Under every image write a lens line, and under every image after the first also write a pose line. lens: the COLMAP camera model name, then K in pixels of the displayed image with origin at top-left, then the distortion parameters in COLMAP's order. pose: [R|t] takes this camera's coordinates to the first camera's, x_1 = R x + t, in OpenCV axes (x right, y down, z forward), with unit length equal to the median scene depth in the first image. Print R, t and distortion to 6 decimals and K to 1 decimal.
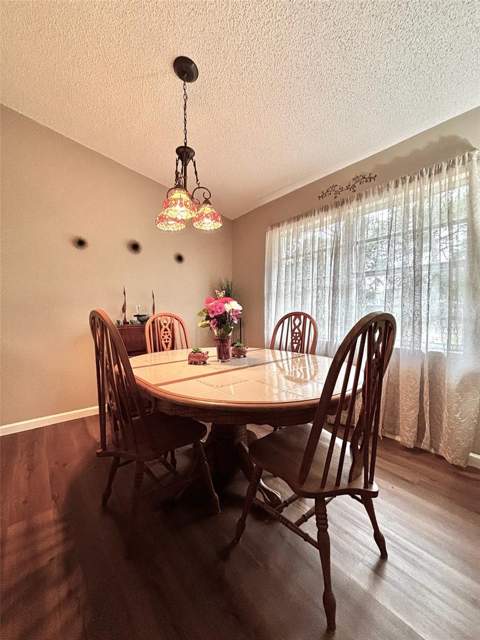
lens RADIAL K [[258.5, 0, 240.0], [0, 258.5, 320.0], [0, 0, 1]] dist [-0.000666, -0.000228]
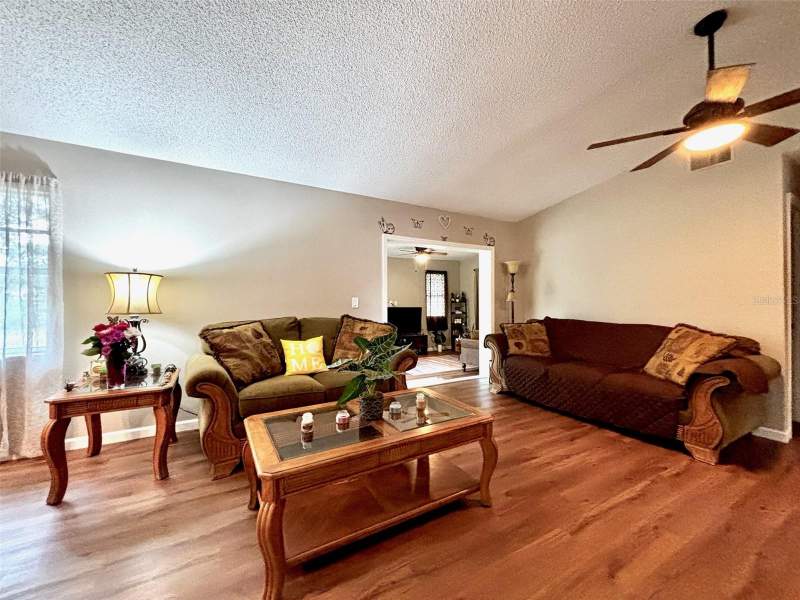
lens RADIAL K [[323.1, 0, 400.0], [0, 323.1, 300.0], [0, 0, 1]] dist [-0.000666, -0.000228]
pose [[0.163685, 0.014846, 0.986401, -0.206095], [0.025524, 0.999488, -0.019278, -0.026705], [-0.986182, 0.028333, 0.163223, -0.594710]]
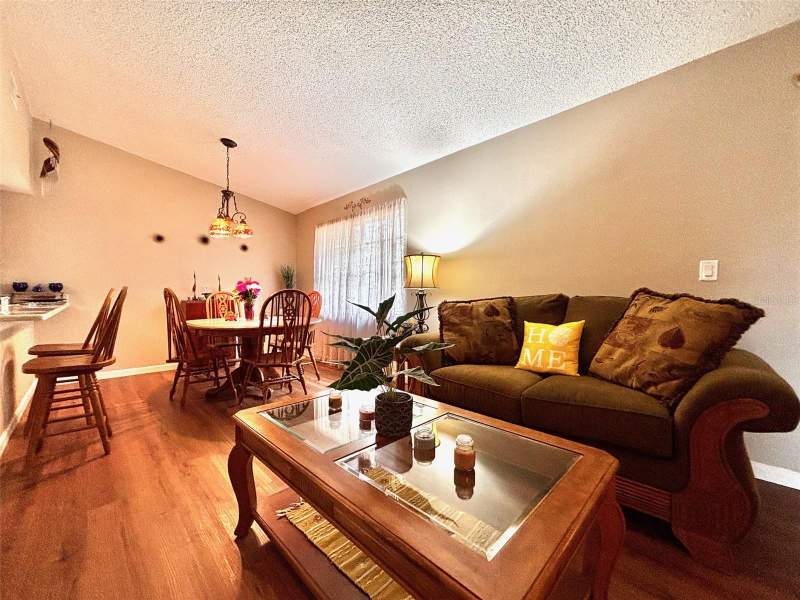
lens RADIAL K [[323.1, 0, 400.0], [0, 323.1, 300.0], [0, 0, 1]] dist [-0.000666, -0.000228]
pose [[0.995909, 0.004328, 0.090254, 0.533698], [-0.002666, 0.999825, -0.018529, 0.051297], [-0.090319, 0.018212, 0.995746, -0.867902]]
